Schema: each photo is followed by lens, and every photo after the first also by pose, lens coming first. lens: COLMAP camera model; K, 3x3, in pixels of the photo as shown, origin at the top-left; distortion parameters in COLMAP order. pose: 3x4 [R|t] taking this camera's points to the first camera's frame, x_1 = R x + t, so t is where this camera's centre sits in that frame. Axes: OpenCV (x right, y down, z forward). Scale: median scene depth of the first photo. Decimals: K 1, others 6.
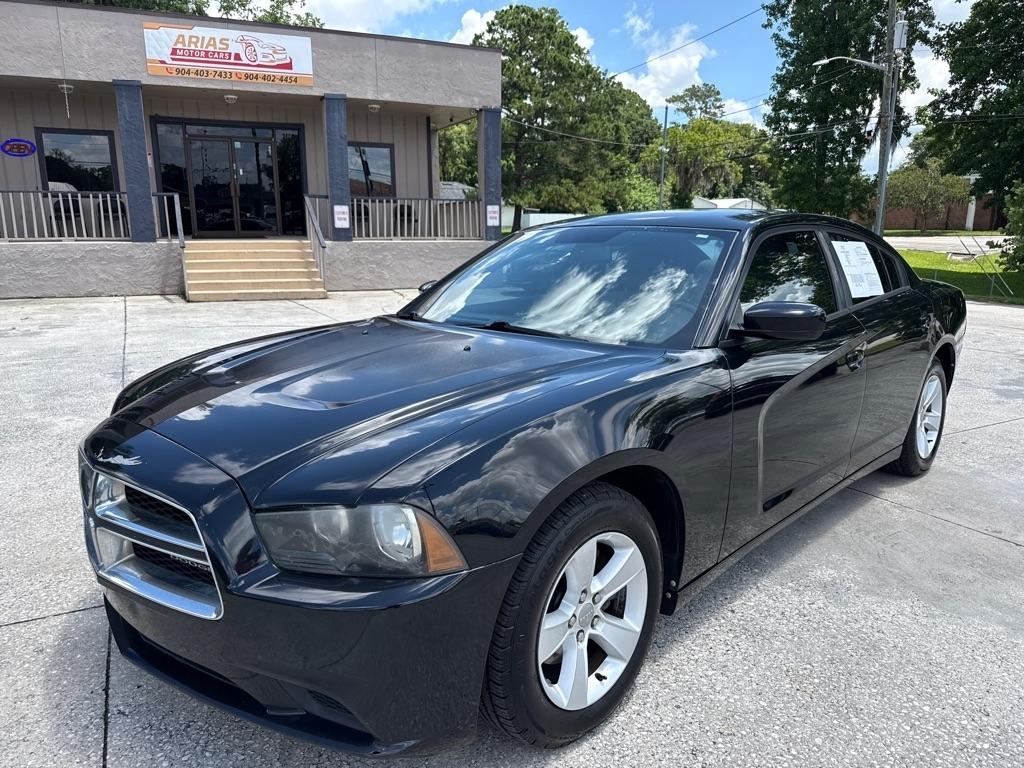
lens RADIAL K [[707.7, 0, 511.9], [0, 707.7, 388.6], [0, 0, 1]] dist [0.004031, -0.008184]
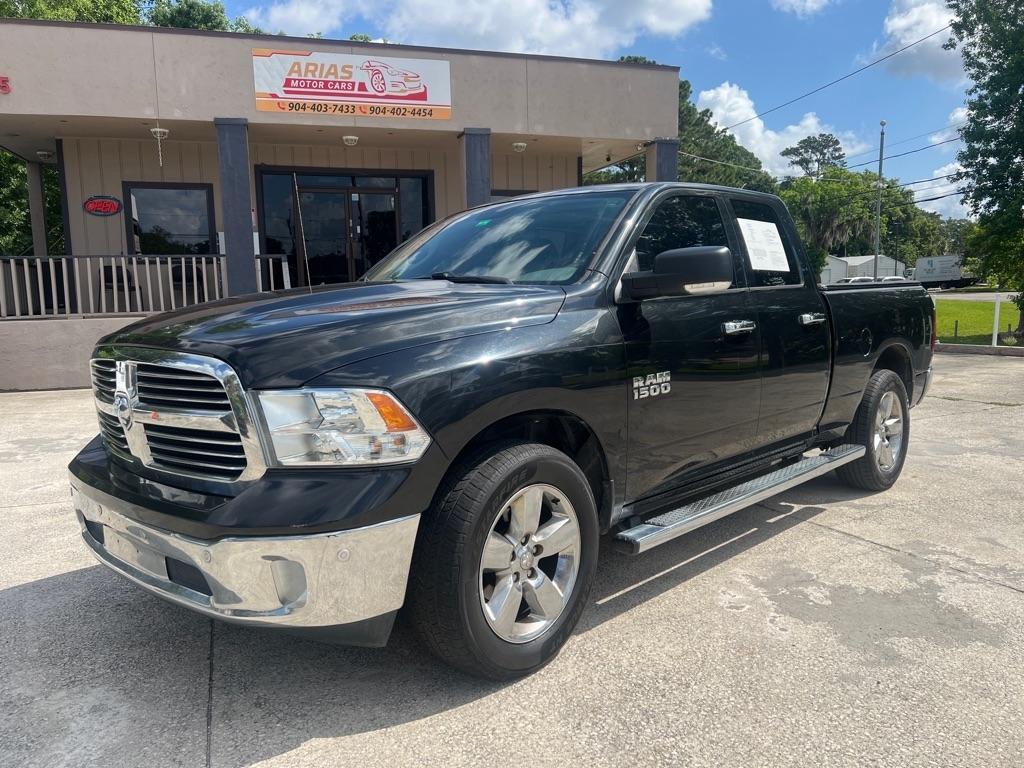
lens RADIAL K [[749.4, 0, 515.6], [0, 749.4, 386.1], [0, 0, 1]] dist [0.036141, -0.038400]
pose [[0.993181, -0.009977, -0.116154, -0.107317], [-0.002022, 0.994707, -0.102732, -0.037485], [0.116564, 0.102266, 0.987904, 0.188152]]
